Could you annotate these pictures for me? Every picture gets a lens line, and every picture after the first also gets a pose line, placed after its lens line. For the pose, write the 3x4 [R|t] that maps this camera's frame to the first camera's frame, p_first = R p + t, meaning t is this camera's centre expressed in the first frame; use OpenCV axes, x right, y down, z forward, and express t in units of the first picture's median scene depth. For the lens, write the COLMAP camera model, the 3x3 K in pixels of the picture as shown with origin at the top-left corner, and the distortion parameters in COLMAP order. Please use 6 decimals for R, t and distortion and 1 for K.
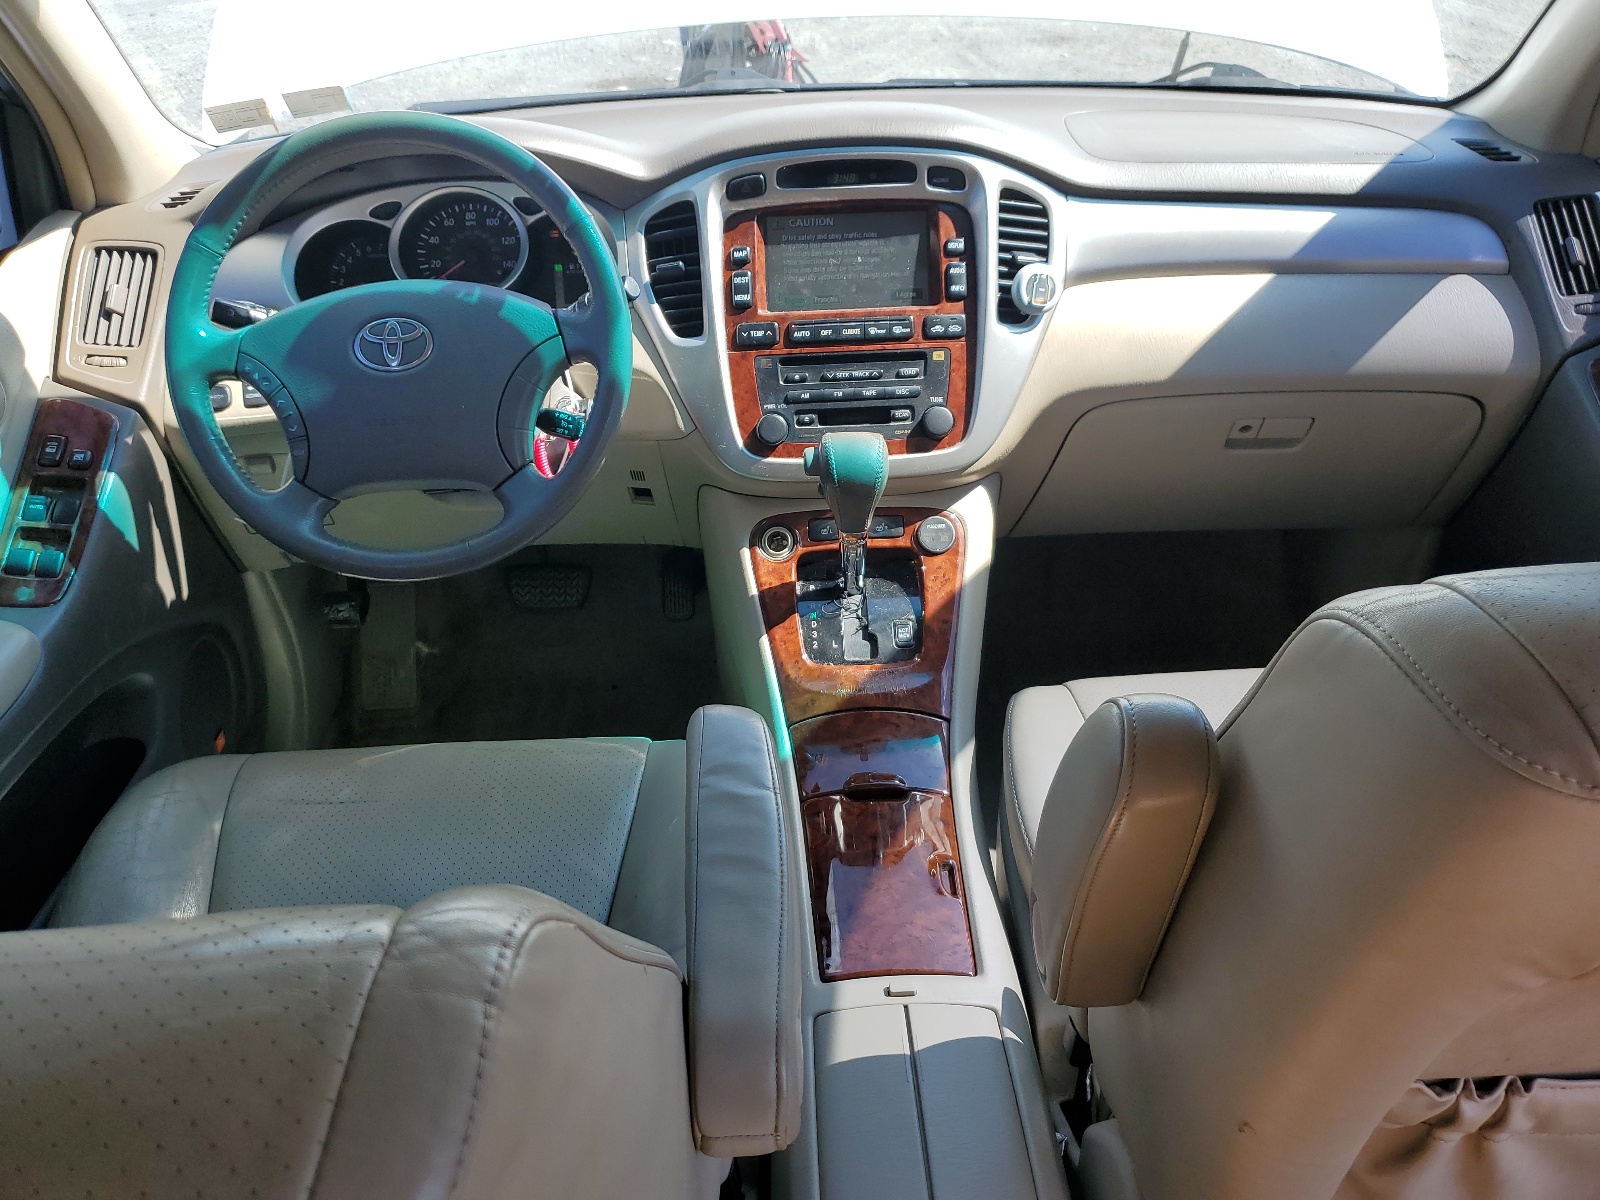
lens RADIAL K [[1217.6, 0, 797.6], [0, 1217.6, 599.0], [0, 0, 1]] dist [-0.010550, -0.002468]
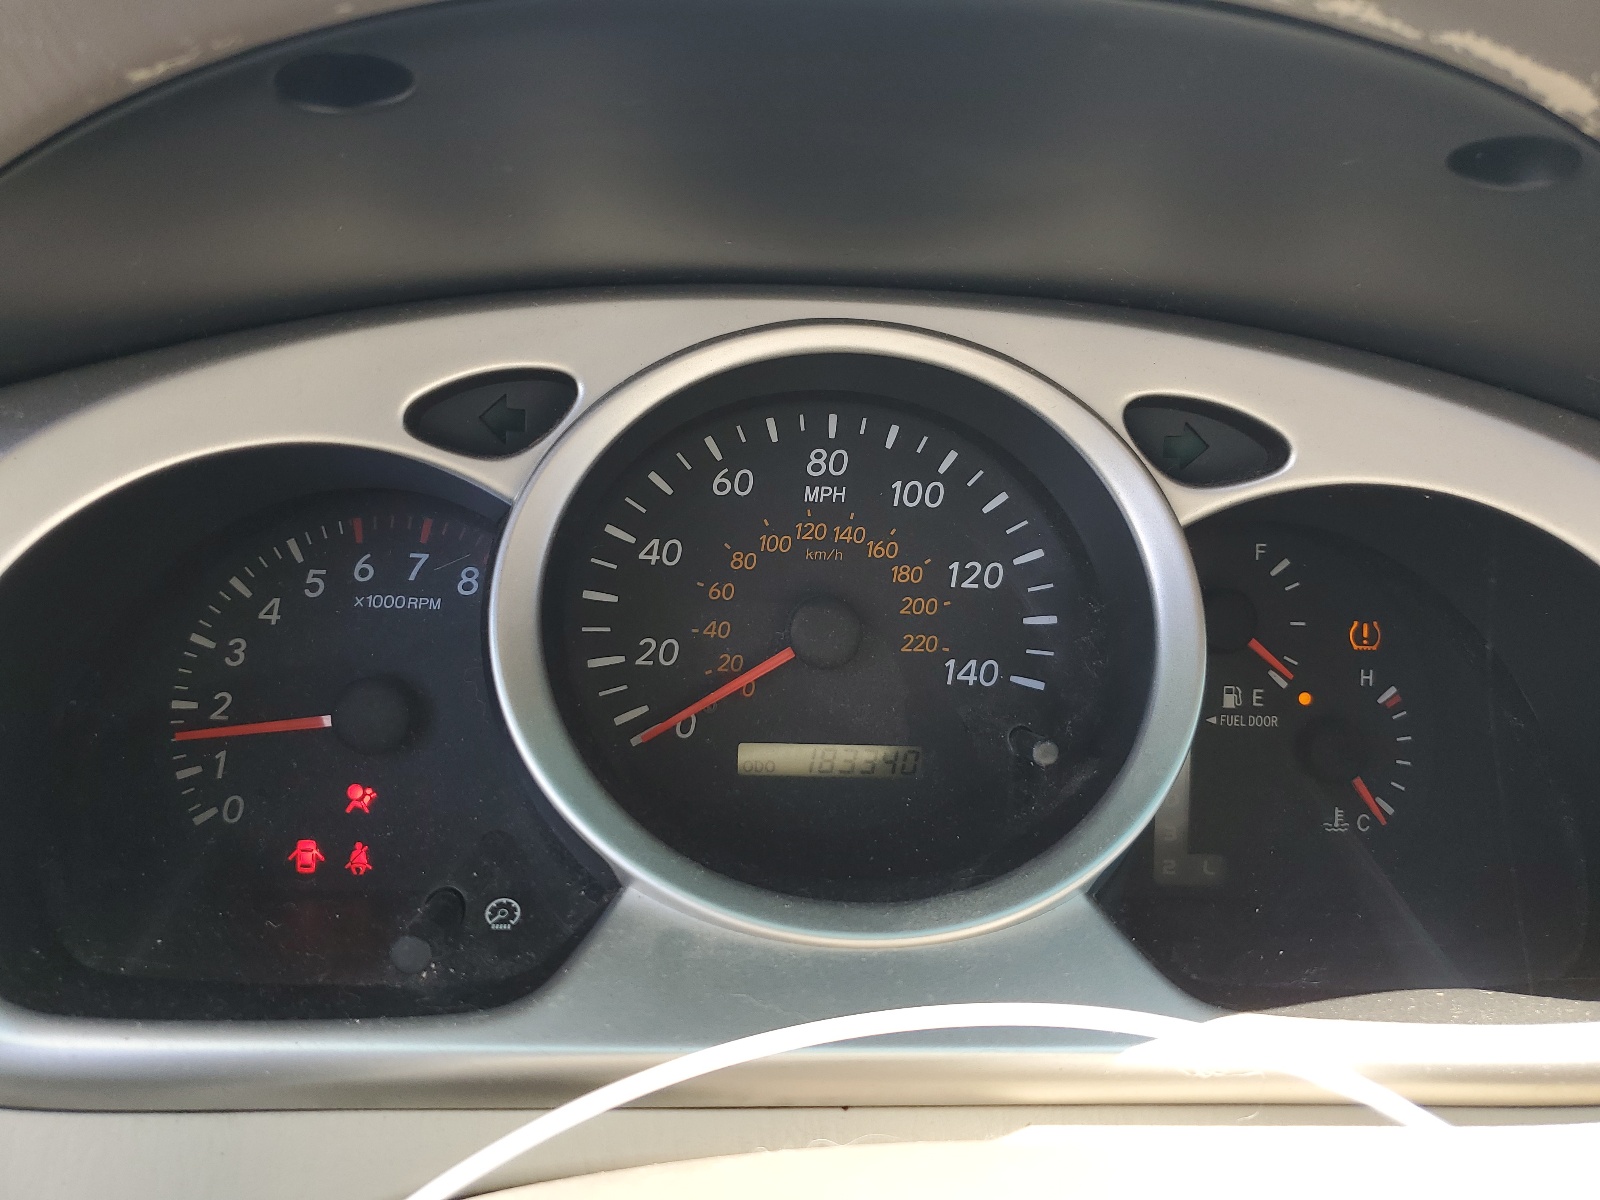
lens RADIAL K [[1217.6, 0, 801.2], [0, 1217.6, 602.0], [0, 0, 1]] dist [-0.010550, -0.002468]
pose [[0.995999, 0.063313, 0.063074, -0.287280], [-0.049728, 0.979042, -0.197496, -0.242905], [-0.074256, 0.193569, 0.978273, 0.777841]]
